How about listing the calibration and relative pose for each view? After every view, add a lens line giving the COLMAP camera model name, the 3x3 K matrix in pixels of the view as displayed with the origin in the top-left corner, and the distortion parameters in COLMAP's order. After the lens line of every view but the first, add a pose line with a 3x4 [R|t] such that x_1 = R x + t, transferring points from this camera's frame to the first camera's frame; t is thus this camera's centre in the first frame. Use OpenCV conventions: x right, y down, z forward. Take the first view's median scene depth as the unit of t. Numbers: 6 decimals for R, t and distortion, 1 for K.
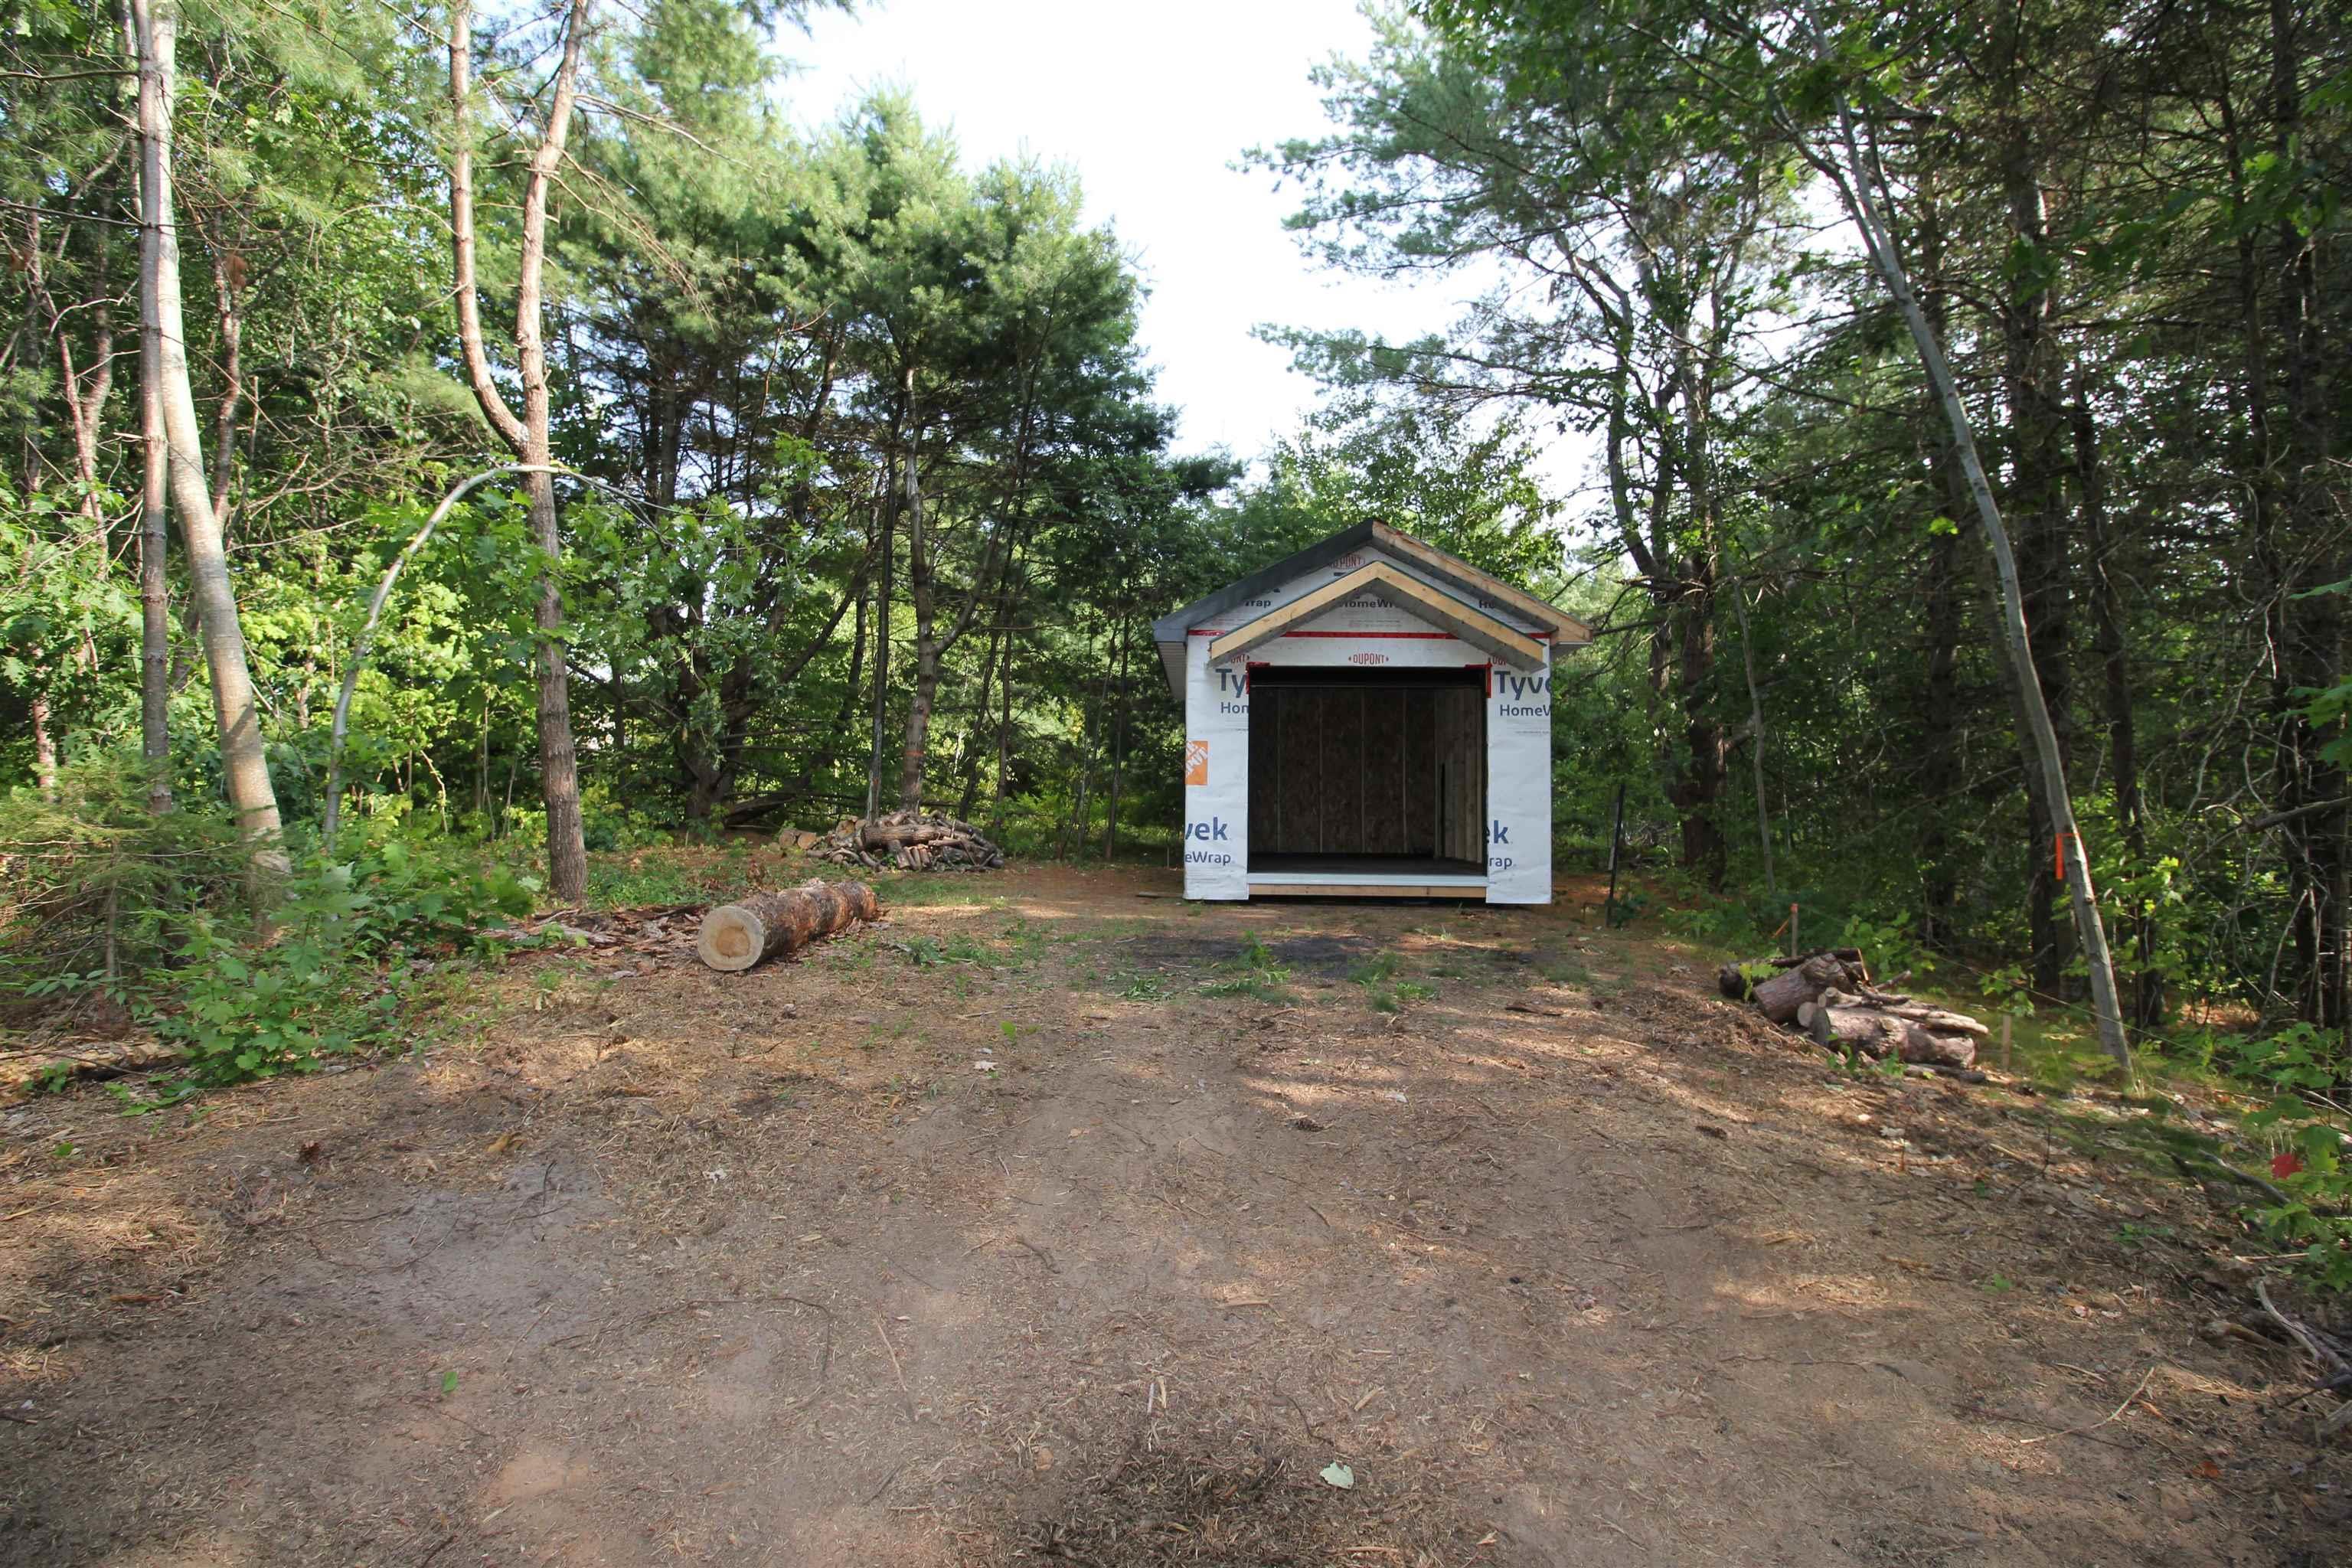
lens RADIAL K [[1083.7, 0, 1189.7], [0, 1083.7, 767.6], [0, 0, 1]] dist [-0.003445, -0.011577]
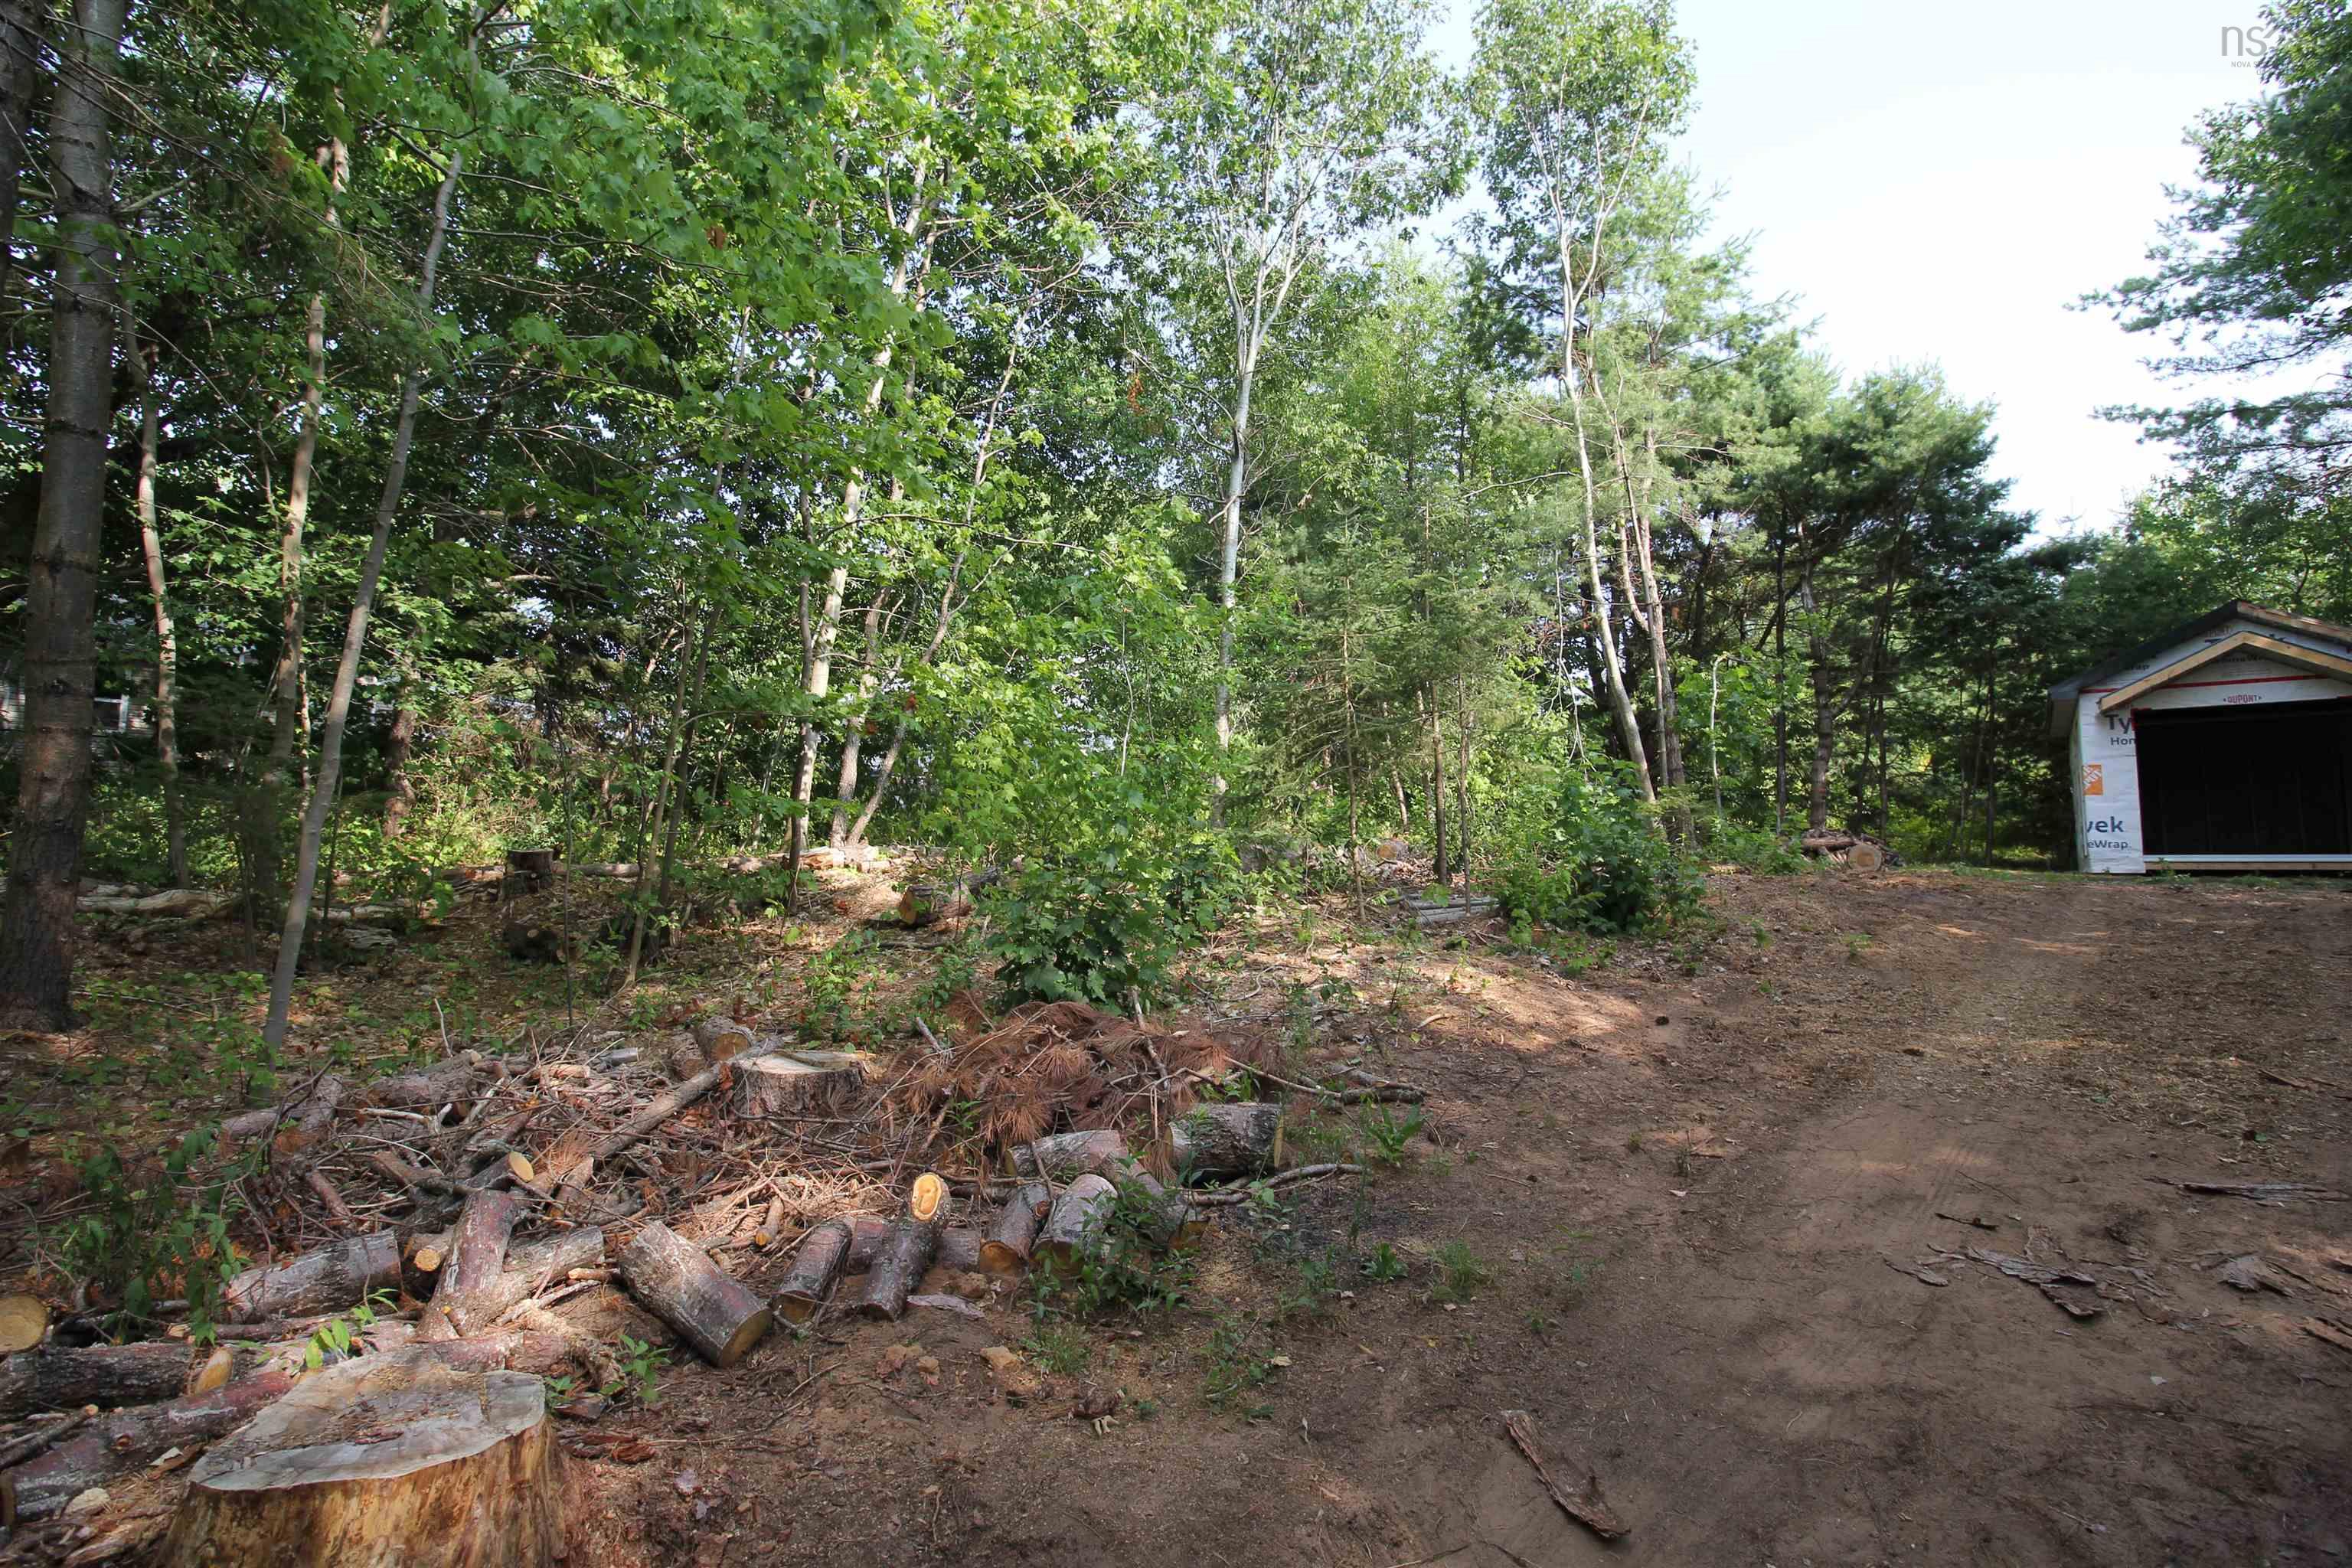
lens RADIAL K [[1083.7, 0, 1198.8], [0, 1083.7, 769.4], [0, 0, 1]] dist [-0.003445, -0.011577]
pose [[0.804764, -0.057460, -0.590808, -0.107063], [0.026482, 0.997788, -0.060970, 0.037880], [0.593004, 0.033421, 0.804505, -0.889026]]
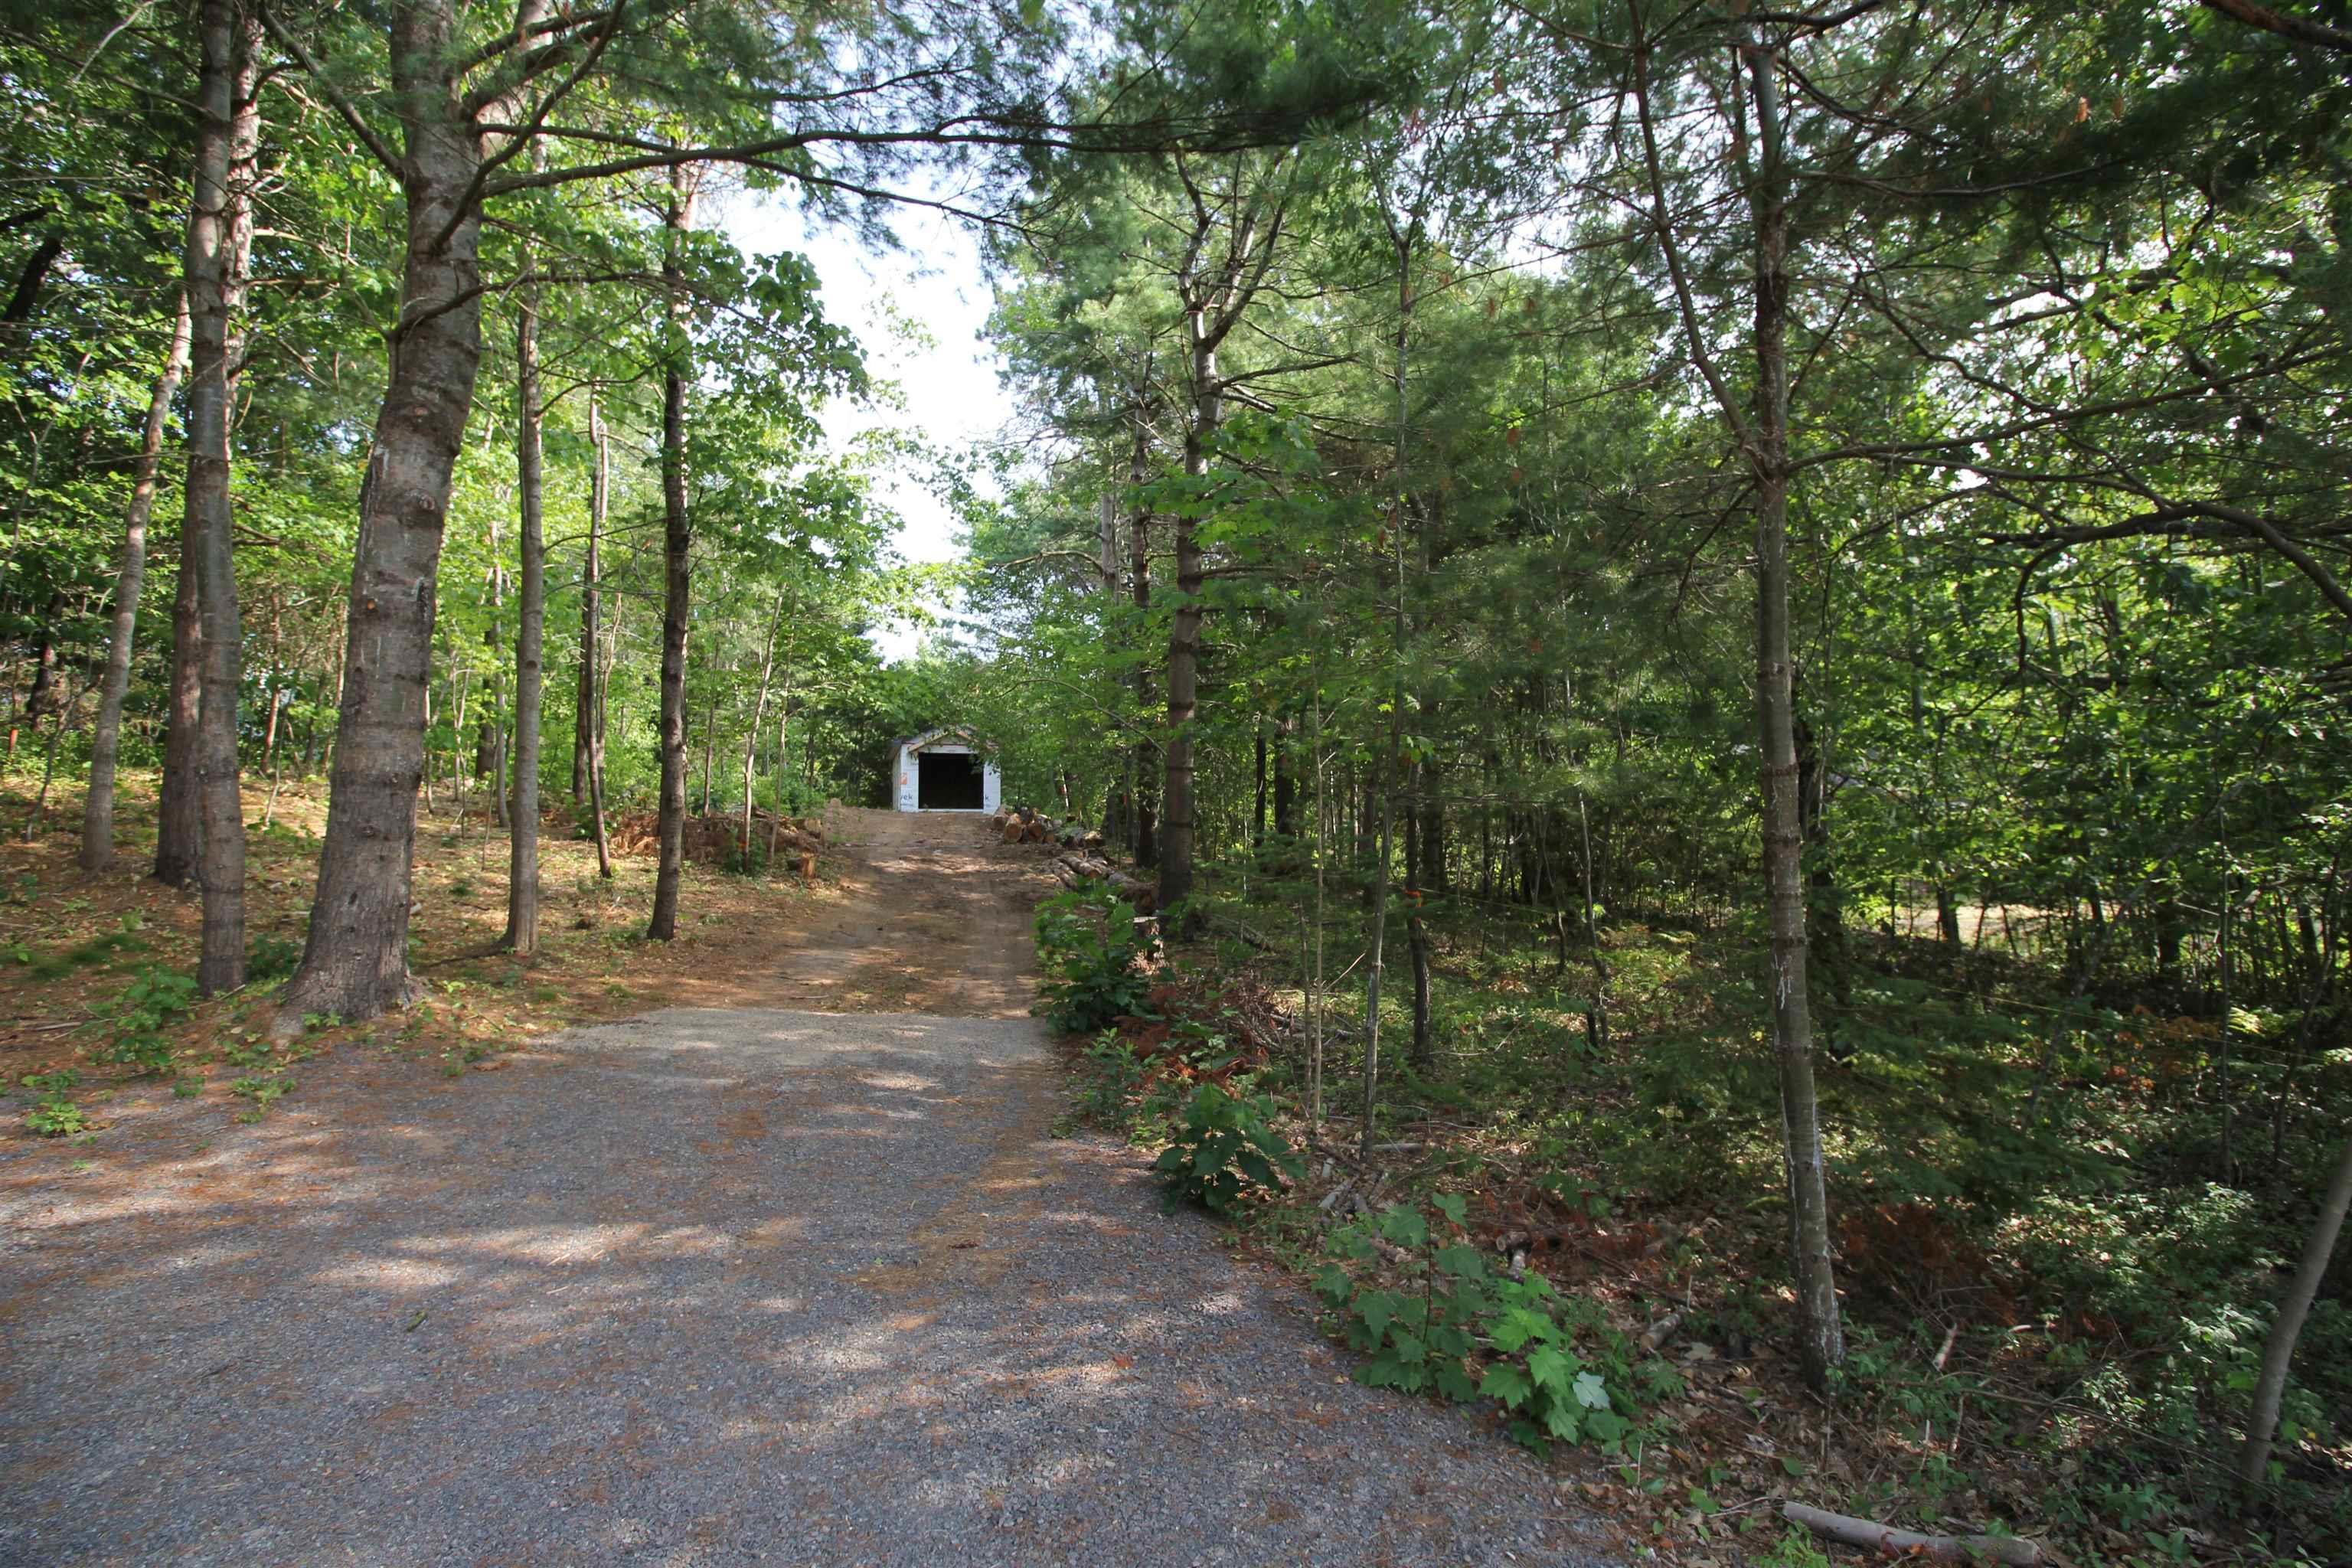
lens RADIAL K [[1083.7, 0, 1192.8], [0, 1083.7, 773.6], [0, 0, 1]] dist [-0.003445, -0.011577]
pose [[0.938965, 0.004439, 0.343983, -0.336157], [0.009584, 0.999191, -0.039054, 0.131378], [-0.343879, 0.039967, 0.938163, -2.778418]]
